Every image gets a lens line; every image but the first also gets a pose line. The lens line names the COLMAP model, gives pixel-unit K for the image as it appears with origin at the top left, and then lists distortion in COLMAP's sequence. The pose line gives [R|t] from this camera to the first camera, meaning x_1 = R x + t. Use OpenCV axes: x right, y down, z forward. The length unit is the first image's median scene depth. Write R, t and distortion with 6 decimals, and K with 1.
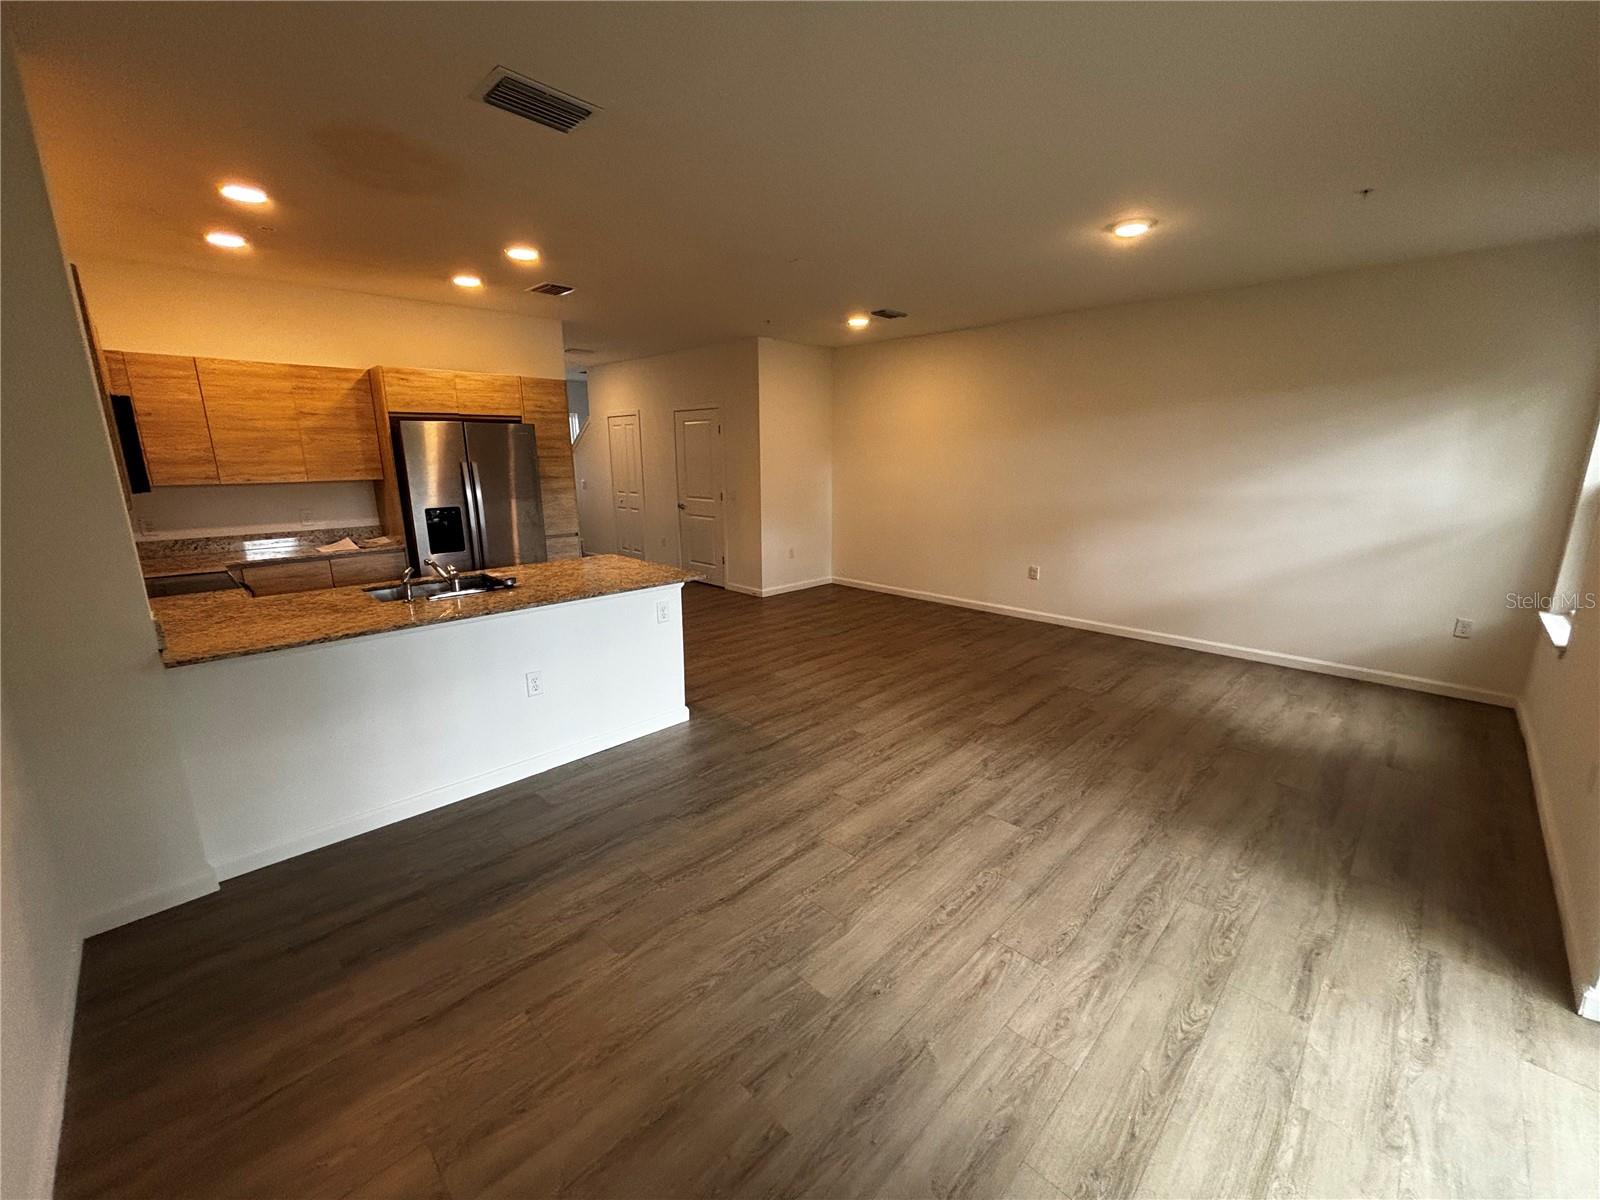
lens RADIAL K [[642.7, 0, 805.5], [0, 642.7, 596.2], [0, 0, 1]] dist [-0.001583, -0.000069]
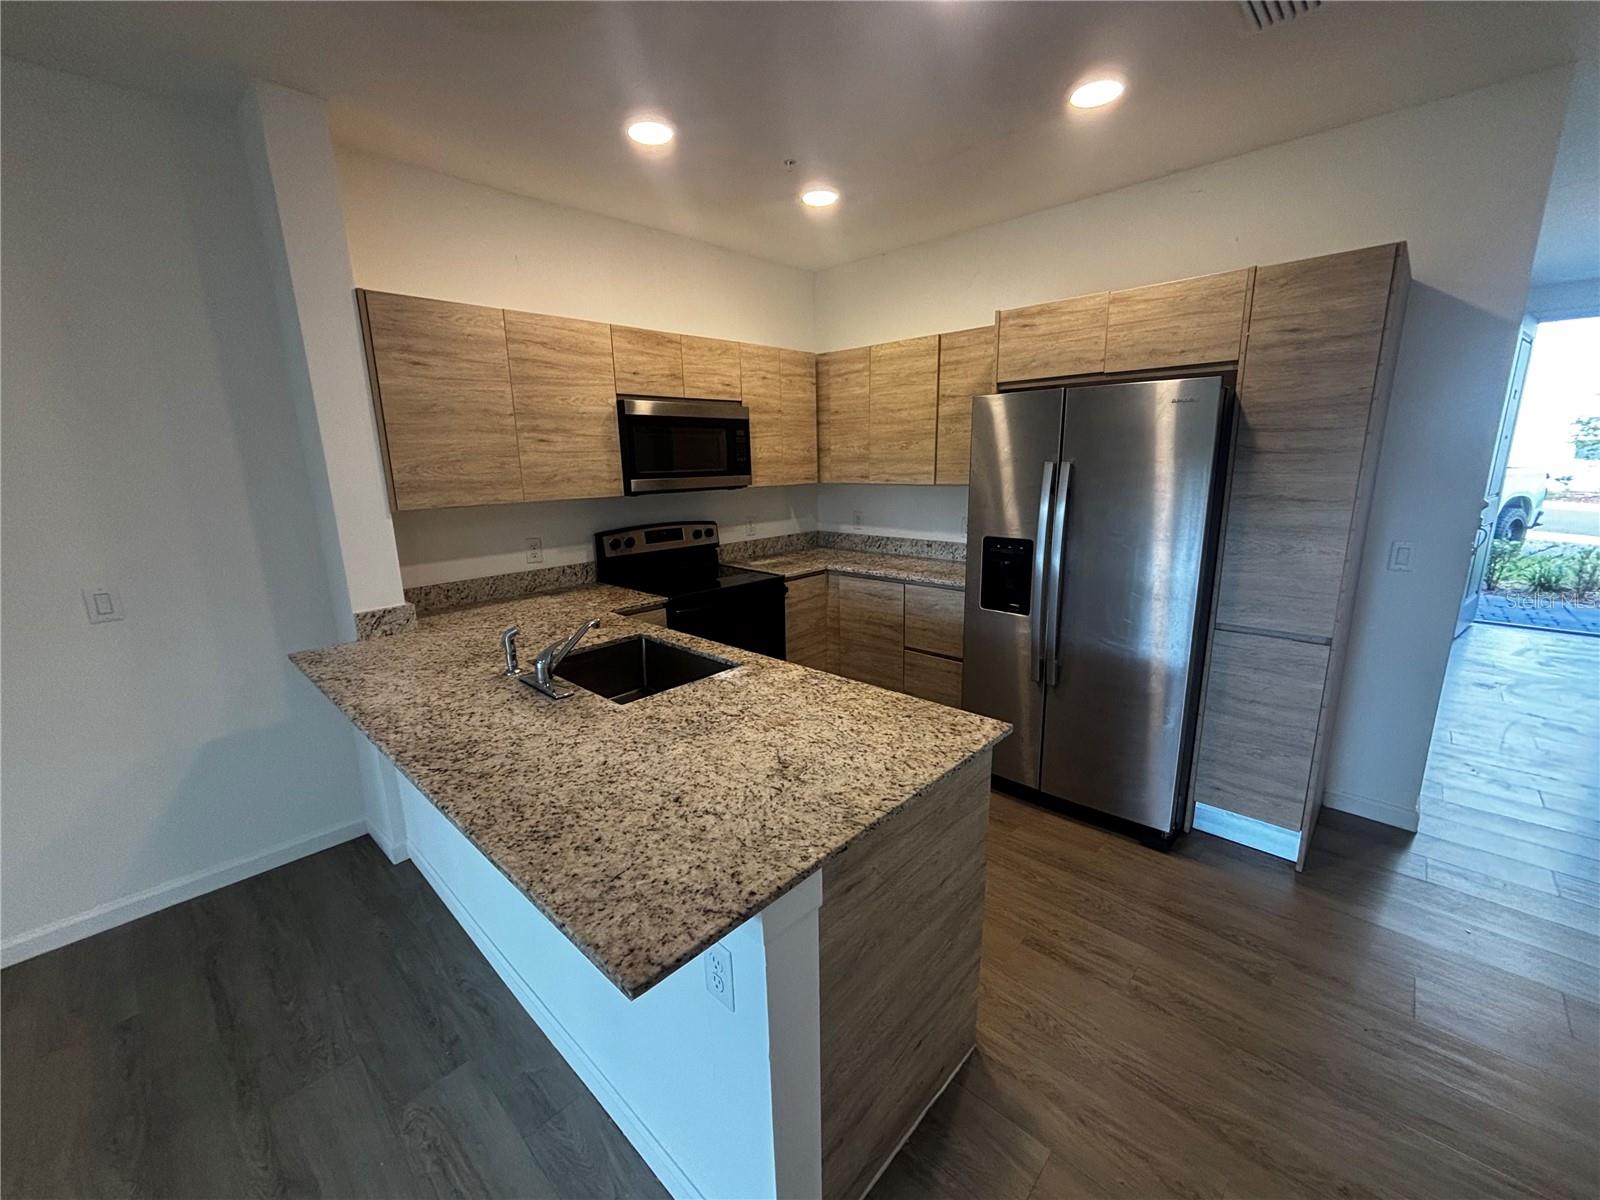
lens RADIAL K [[646.6, 0, 809.0], [0, 646.6, 600.0], [0, 0, 1]] dist [-0.001988, -0.000100]
pose [[0.027197, 0.222385, -0.974580, 0.034517], [-0.198739, 0.956681, 0.212755, -0.194830], [0.979675, 0.187900, 0.070215, 0.880259]]
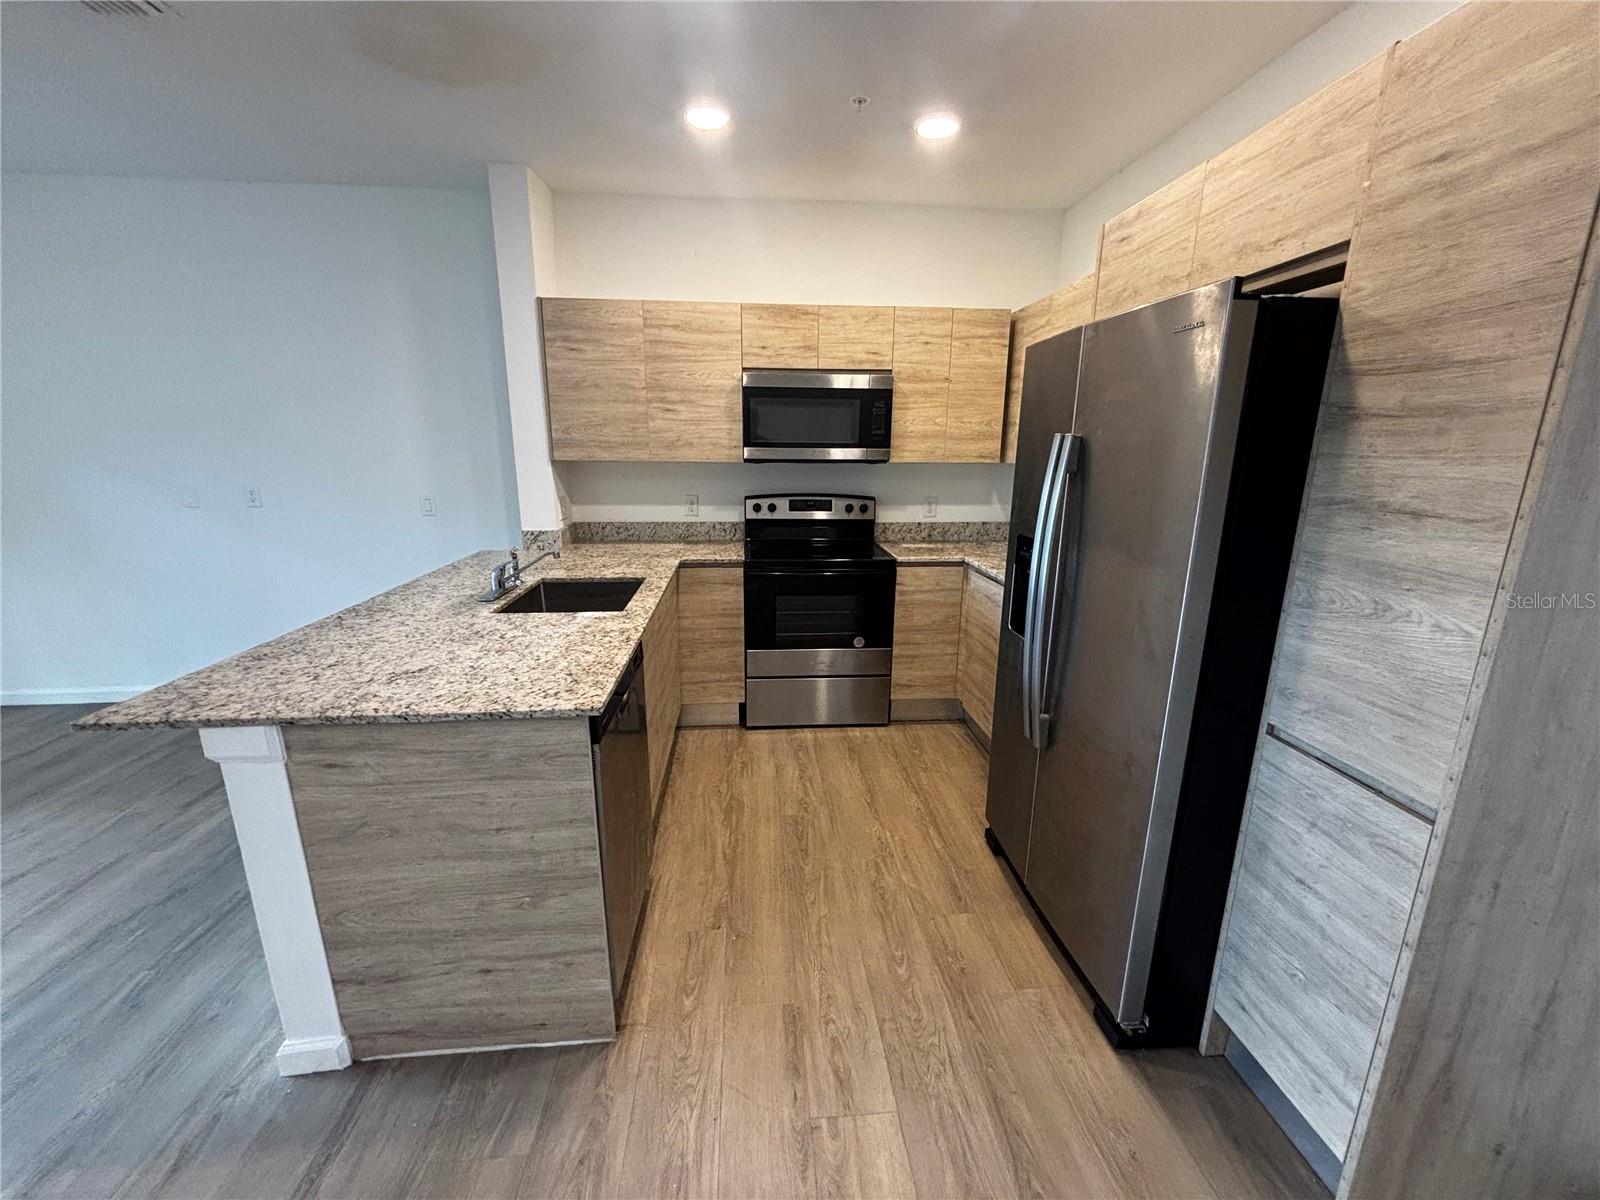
lens RADIAL K [[653.1, 0, 802.0], [0, 653.1, 603.0], [0, 0, 1]] dist [0.000134, -0.000381]
pose [[-0.649002, 0.179247, -0.739369, -0.135960], [-0.170960, 0.912632, 0.371316, -0.265260], [0.741329, 0.367387, -0.561656, 1.287154]]
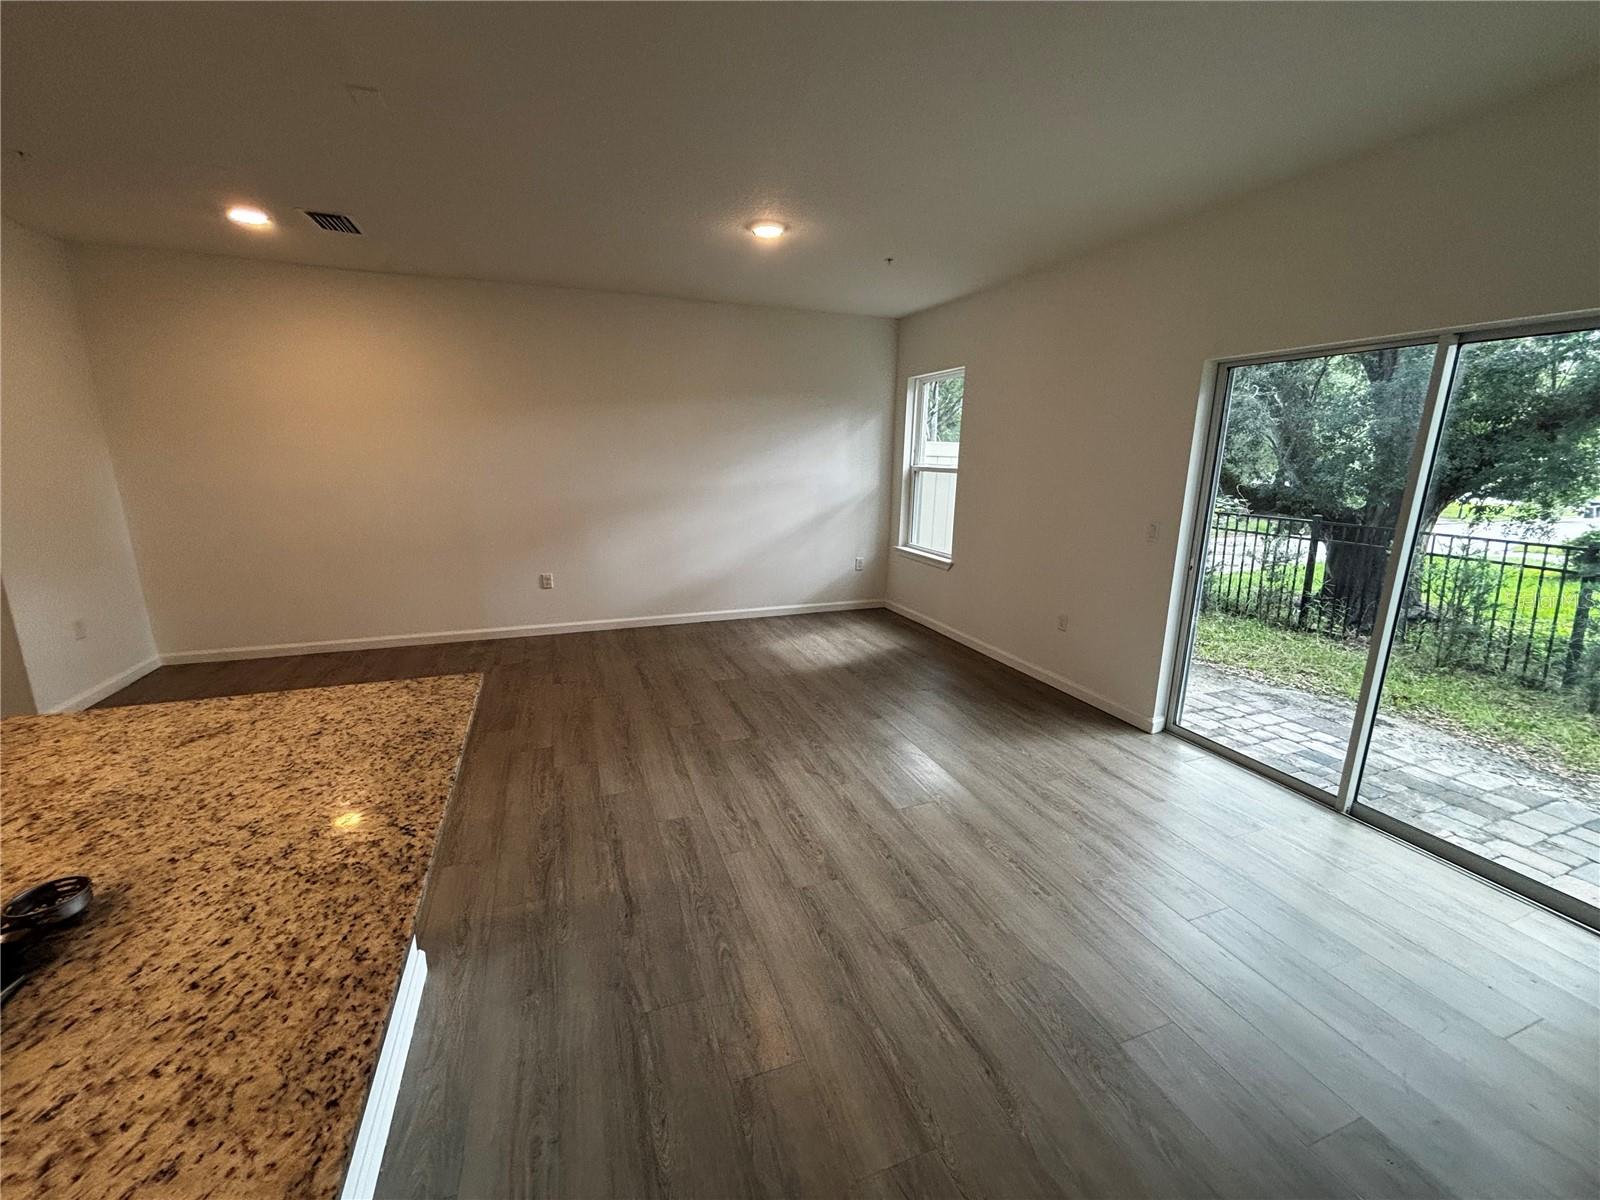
lens RADIAL K [[644.2, 0, 797.8], [0, 644.2, 586.2], [0, 0, 1]] dist [0.017337, 0.000017]
pose [[0.420350, -0.182109, 0.888900, -0.430618], [0.183032, 0.976532, 0.113508, -0.101199], [-0.888710, 0.114983, 0.443817, 0.456986]]
